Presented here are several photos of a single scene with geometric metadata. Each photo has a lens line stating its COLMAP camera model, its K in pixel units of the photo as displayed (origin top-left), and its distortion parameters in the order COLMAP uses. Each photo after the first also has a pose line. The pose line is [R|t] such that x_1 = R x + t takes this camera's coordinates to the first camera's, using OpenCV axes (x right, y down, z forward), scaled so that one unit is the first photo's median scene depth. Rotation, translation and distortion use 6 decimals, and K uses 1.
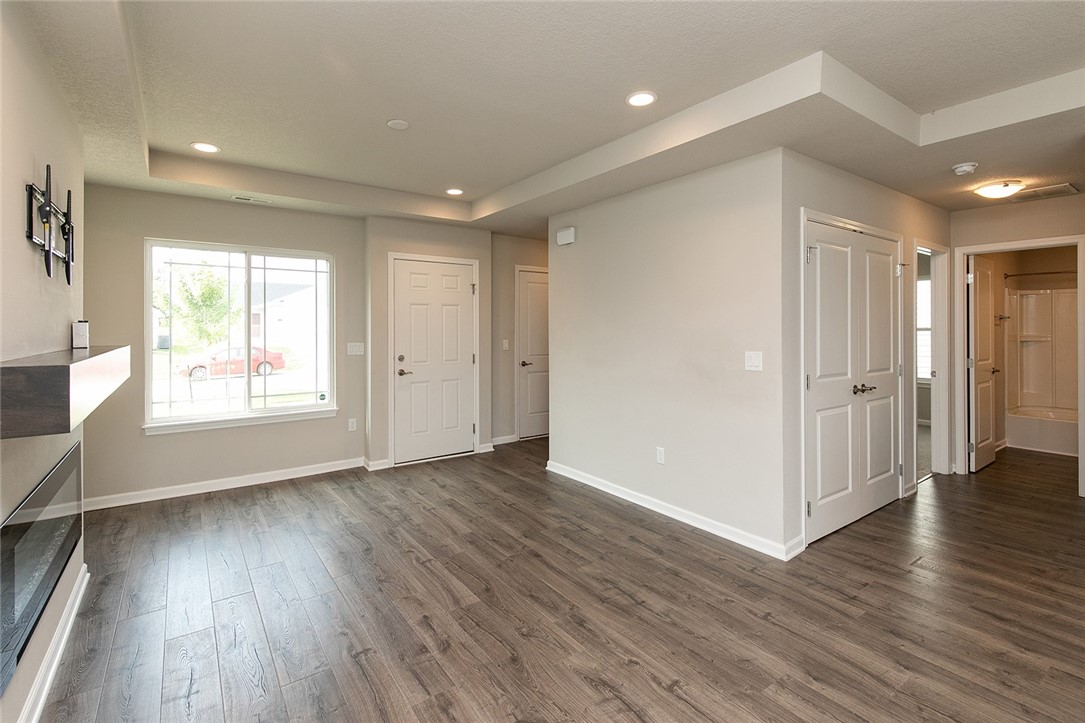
lens RADIAL K [[479.4, 0, 548.1], [0, 479.4, 326.0], [0, 0, 1]] dist [0.004884, -0.000076]
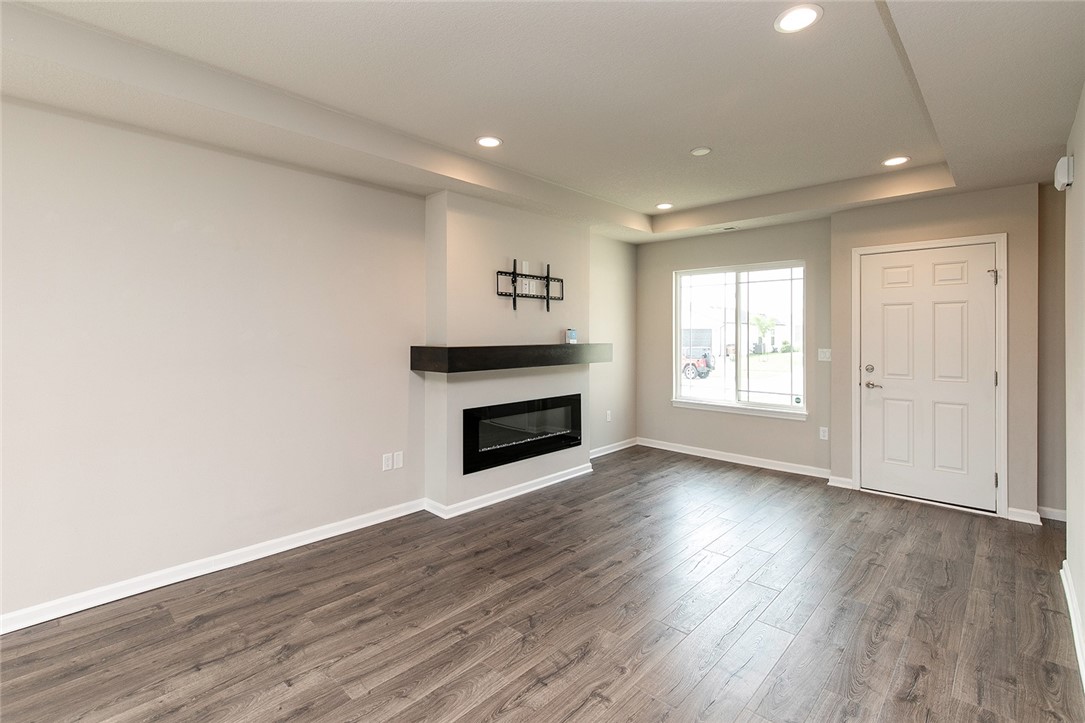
lens RADIAL K [[520.7, 0, 577.9], [0, 520.7, 337.2], [0, 0, 1]] dist [0.013247, -0.001158]
pose [[0.221797, 0.009573, -0.975046, 0.711163], [0.003955, 0.999935, 0.010717, -0.002212], [0.975085, -0.006233, 0.221744, 0.395480]]
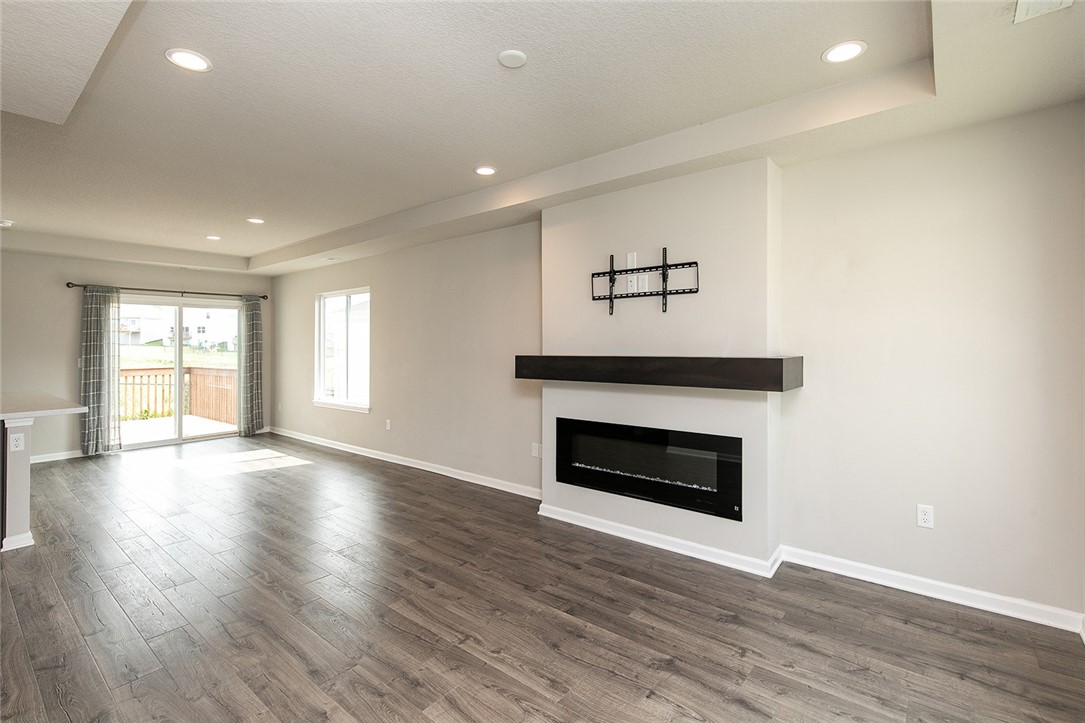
lens RADIAL K [[545.8, 0, 504.7], [0, 545.8, 337.6], [0, 0, 1]] dist [0.021981, -0.001050]
pose [[-0.987400, 0.008188, -0.158033, -0.149861], [0.010707, 0.999829, -0.015093, 0.007325], [0.157882, -0.016595, -0.987319, 1.594850]]
